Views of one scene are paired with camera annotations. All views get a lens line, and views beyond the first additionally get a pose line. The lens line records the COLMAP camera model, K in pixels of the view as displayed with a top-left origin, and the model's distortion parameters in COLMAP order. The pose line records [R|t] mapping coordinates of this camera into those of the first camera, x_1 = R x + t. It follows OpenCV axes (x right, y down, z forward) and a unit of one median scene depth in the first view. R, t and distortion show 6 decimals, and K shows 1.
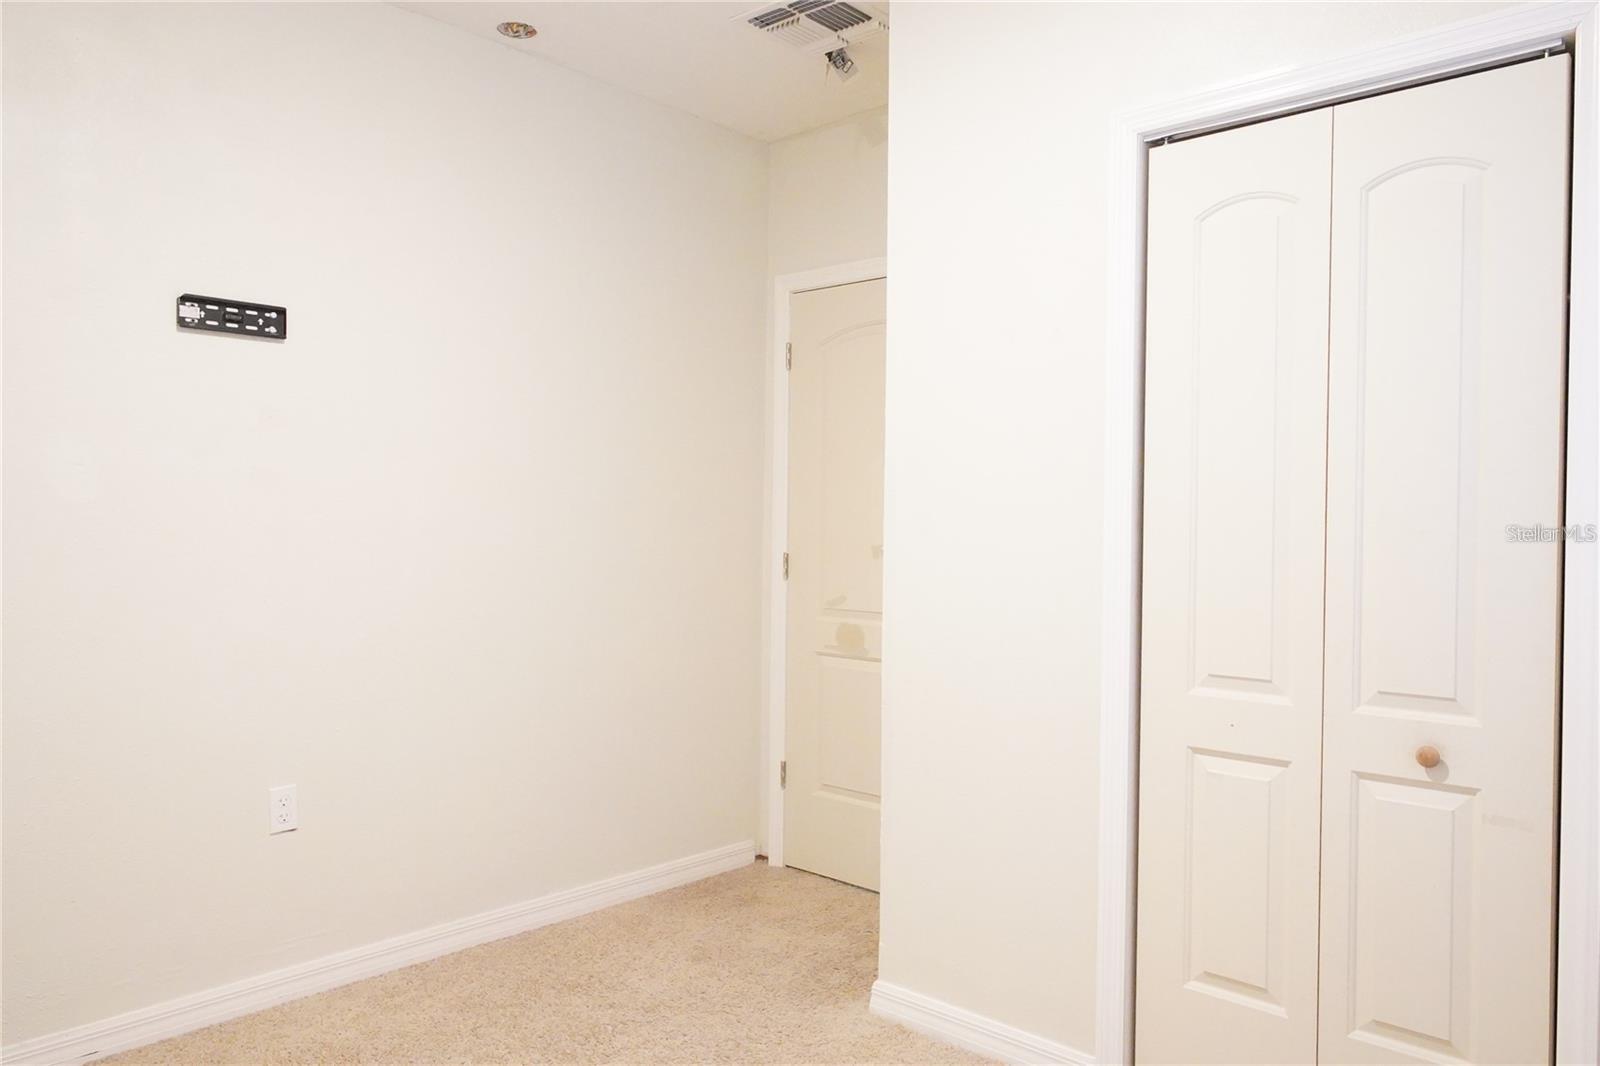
lens RADIAL K [[1127.6, 0, 800.0], [0, 1127.6, 533.0], [0, 0, 1]] dist [0.006787, -0.000738]
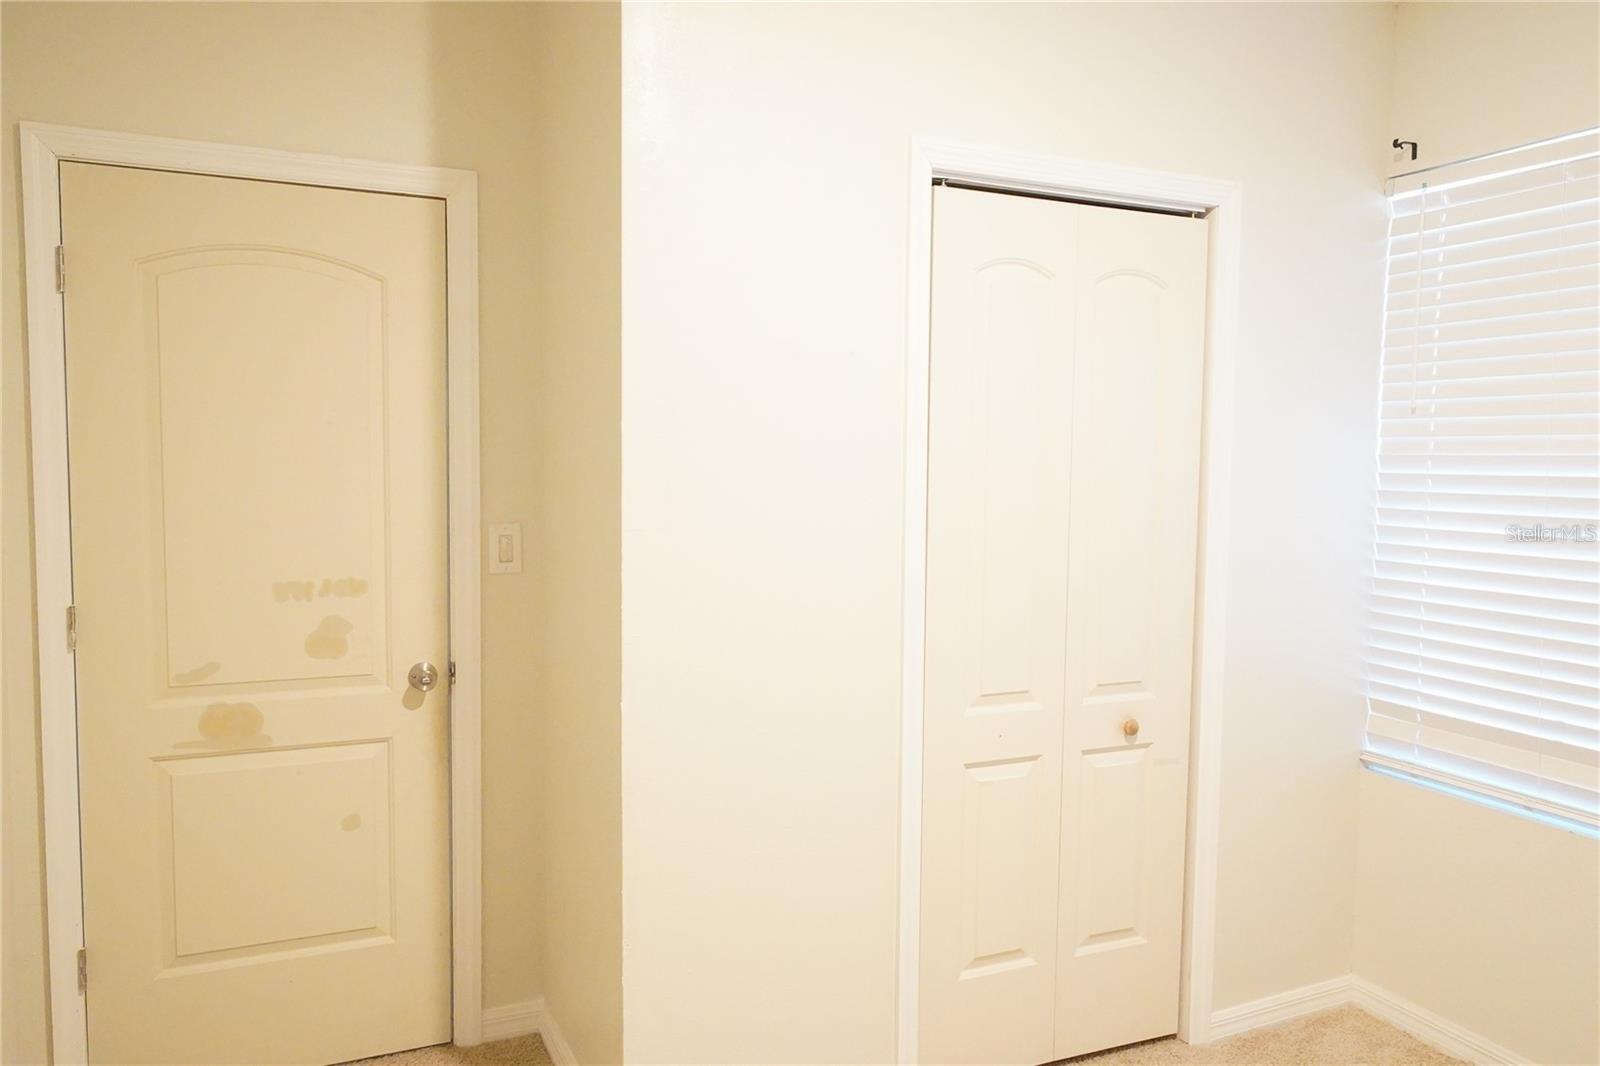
lens RADIAL K [[1127.6, 0, 800.0], [0, 1127.6, 533.0], [0, 0, 1]] dist [0.006787, -0.000738]
pose [[0.396640, -0.076577, 0.914775, -0.684014], [-0.001726, 0.996451, 0.084163, -0.121372], [-0.917973, -0.034961, 0.395100, 0.718115]]
